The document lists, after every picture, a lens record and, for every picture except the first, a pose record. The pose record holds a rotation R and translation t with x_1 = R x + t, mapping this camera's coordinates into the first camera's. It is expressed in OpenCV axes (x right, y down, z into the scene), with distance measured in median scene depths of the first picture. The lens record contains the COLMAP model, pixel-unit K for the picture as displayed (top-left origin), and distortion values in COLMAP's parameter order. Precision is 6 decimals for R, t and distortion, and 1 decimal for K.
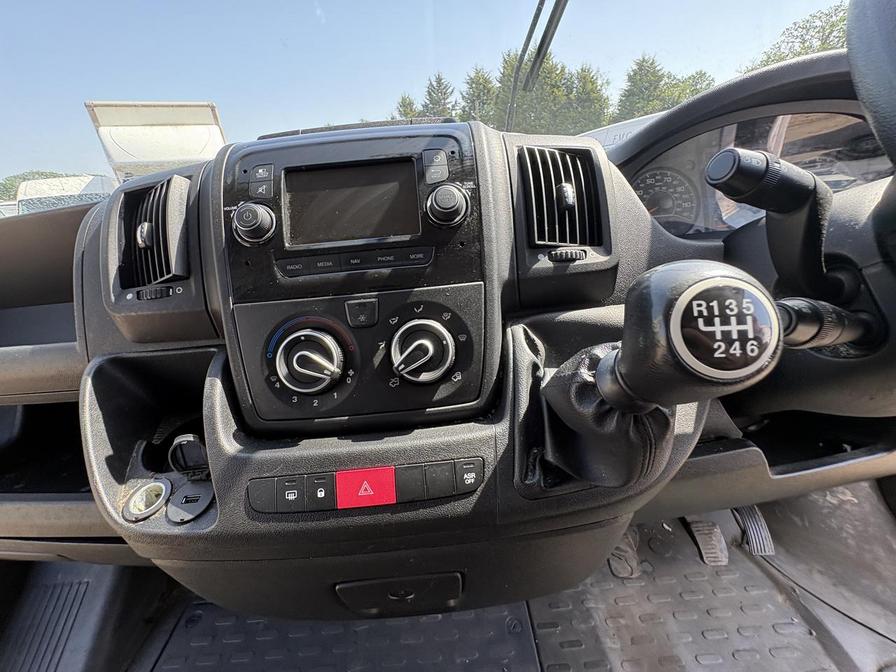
lens RADIAL K [[363.8, 0, 448.0], [0, 363.8, 336.0], [0, 0, 1]] dist [0.001174, 0.000276]
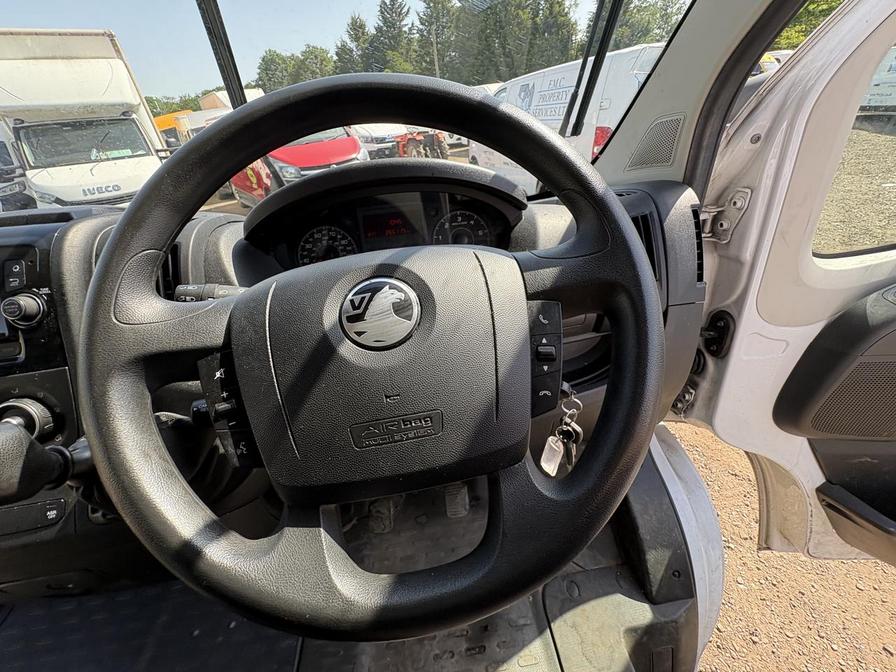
lens RADIAL K [[362.5, 0, 448.0], [0, 362.5, 336.0], [0, 0, 1]] dist [0.000681, 0.000726]
pose [[0.996134, -0.046744, 0.074377, 1.282922], [0.035940, 0.989431, 0.140479, -0.370569], [-0.080158, -0.137263, 0.987286, -0.352813]]
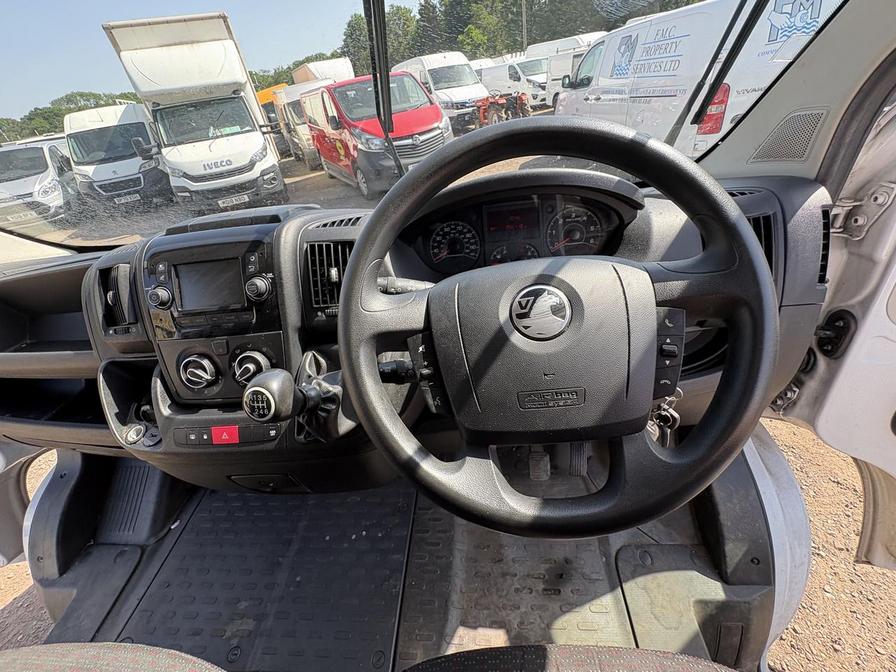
lens RADIAL K [[362.5, 0, 448.0], [0, 362.5, 336.0], [0, 0, 1]] dist [0.000681, 0.000726]
pose [[0.994095, 0.015769, -0.107365, 1.047394], [0.007556, 0.976926, 0.213444, -0.474401], [0.108253, -0.212994, 0.971038, -0.626288]]
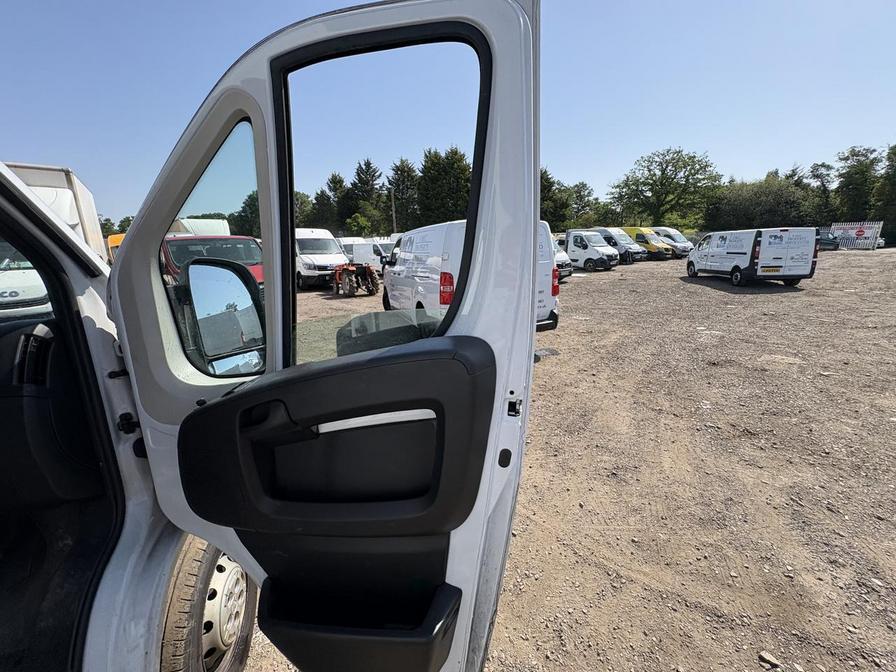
lens RADIAL K [[360.3, 0, 448.0], [0, 360.3, 336.0], [0, 0, 1]] dist [0.002440, 0.000611]
pose [[0.981778, 0.024868, 0.188400, 4.635453], [0.008595, 0.984576, -0.174746, -0.284319], [-0.189839, 0.173181, 0.966421, -1.543243]]
